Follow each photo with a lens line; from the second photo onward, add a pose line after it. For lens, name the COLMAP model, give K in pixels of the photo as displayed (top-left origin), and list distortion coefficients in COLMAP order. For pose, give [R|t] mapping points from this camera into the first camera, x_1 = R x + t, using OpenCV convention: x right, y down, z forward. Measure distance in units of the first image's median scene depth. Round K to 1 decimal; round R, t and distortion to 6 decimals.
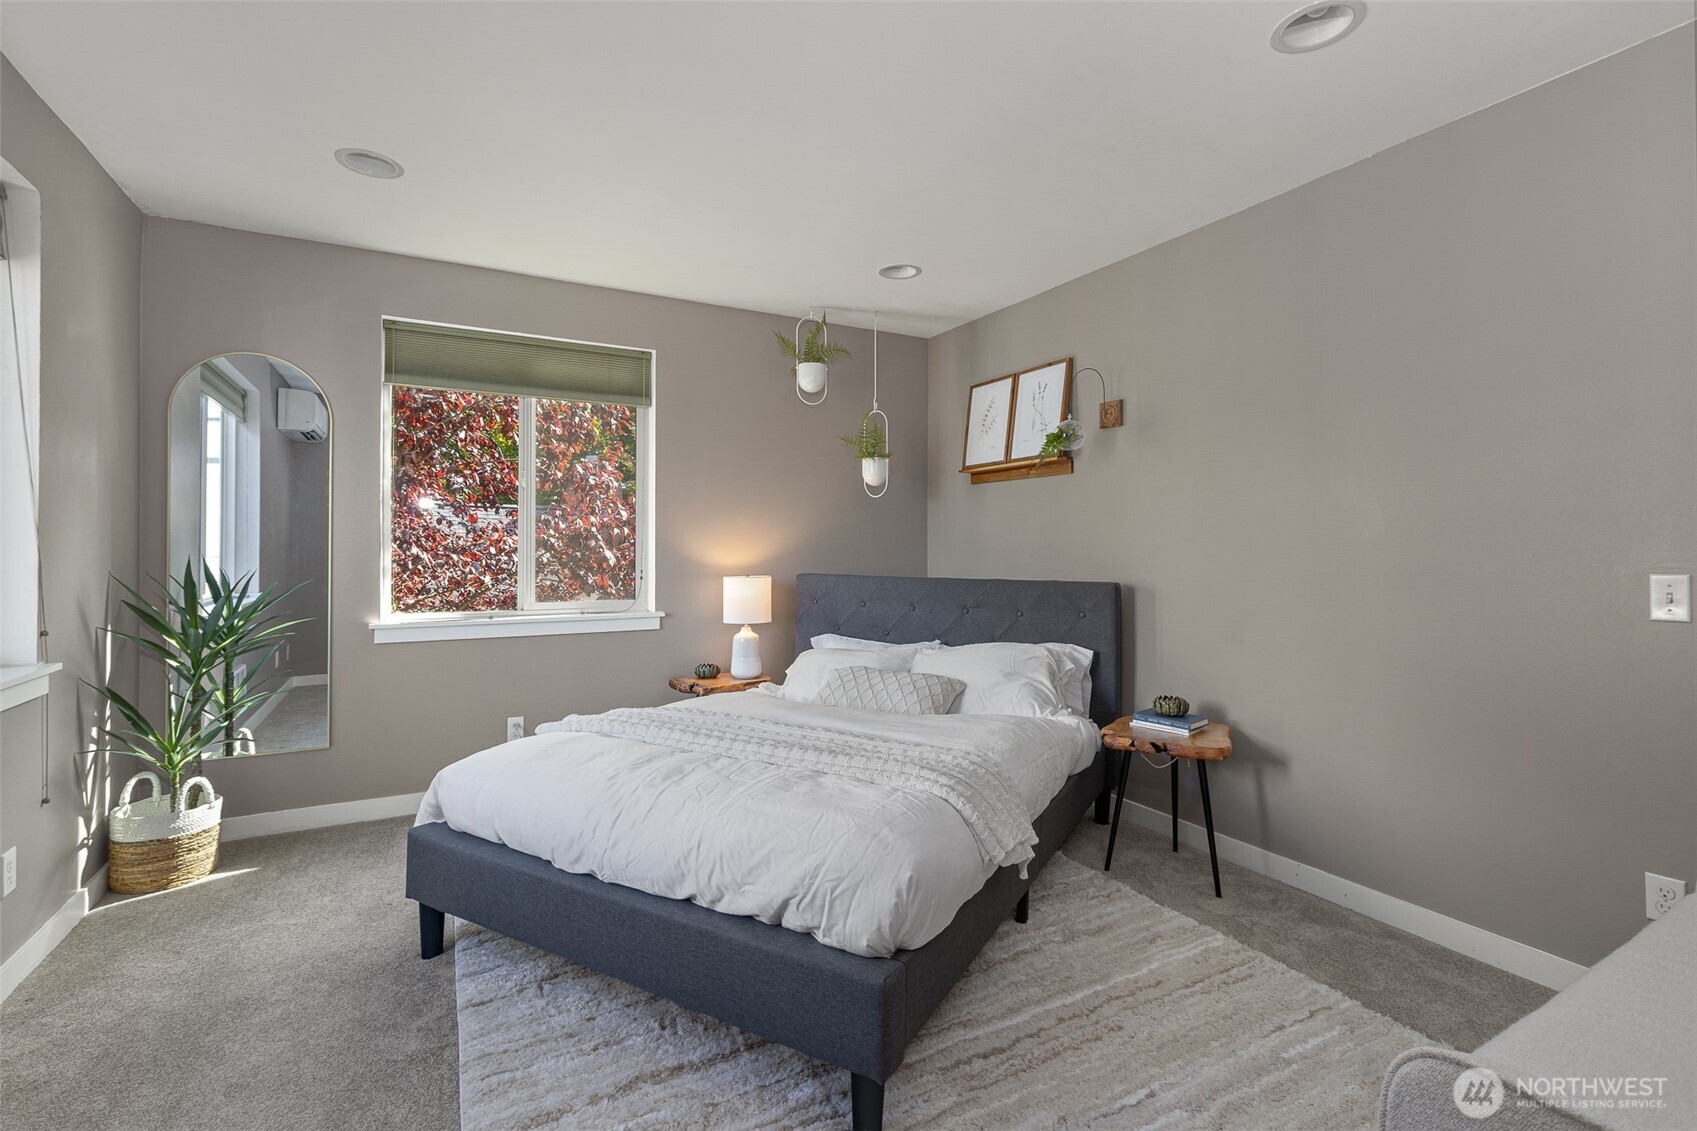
lens RADIAL K [[761.1, 0, 846.9], [0, 761.1, 554.8], [0, 0, 1]] dist [-0.000431, -0.000714]
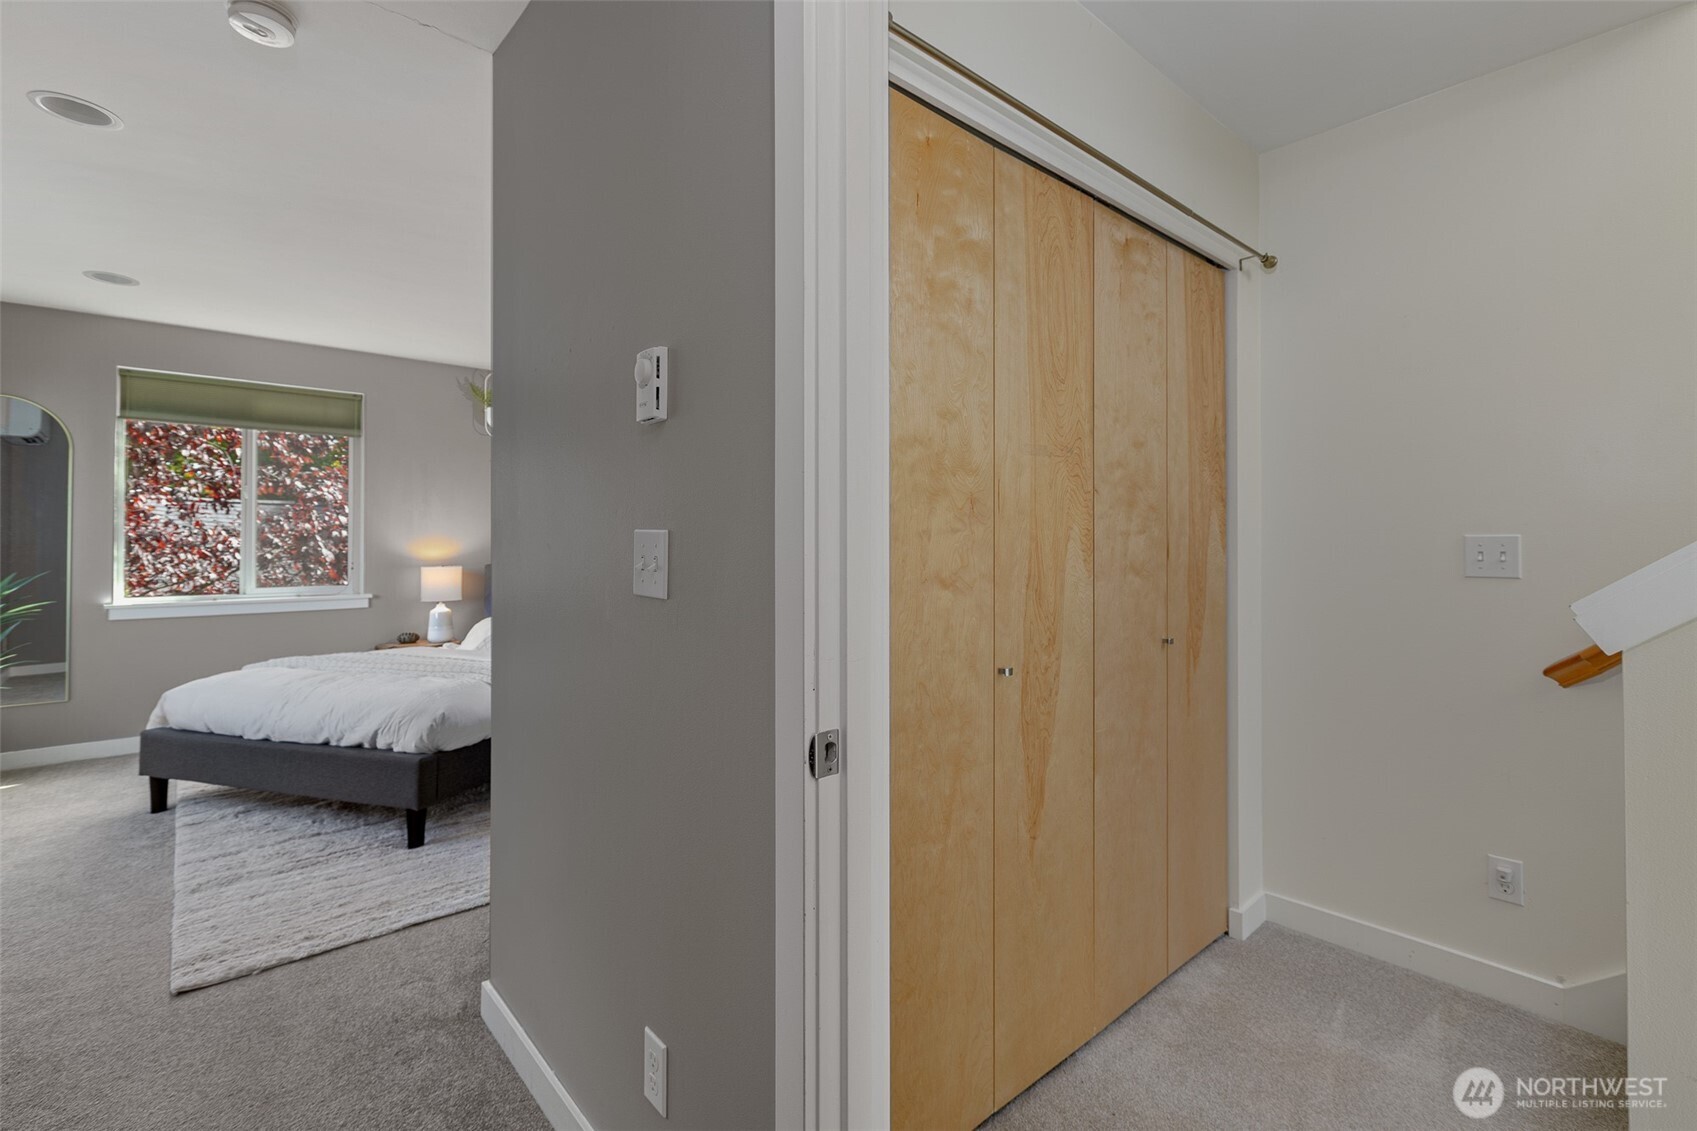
lens RADIAL K [[773.5, 0, 879.5], [0, 773.5, 536.7], [0, 0, 1]] dist [-0.001553, -0.008774]
pose [[0.968345, 0.000158, 0.249617, 0.314098], [0.003260, 0.999907, -0.013280, -0.002272], [-0.249596, 0.013673, 0.968254, -0.569560]]
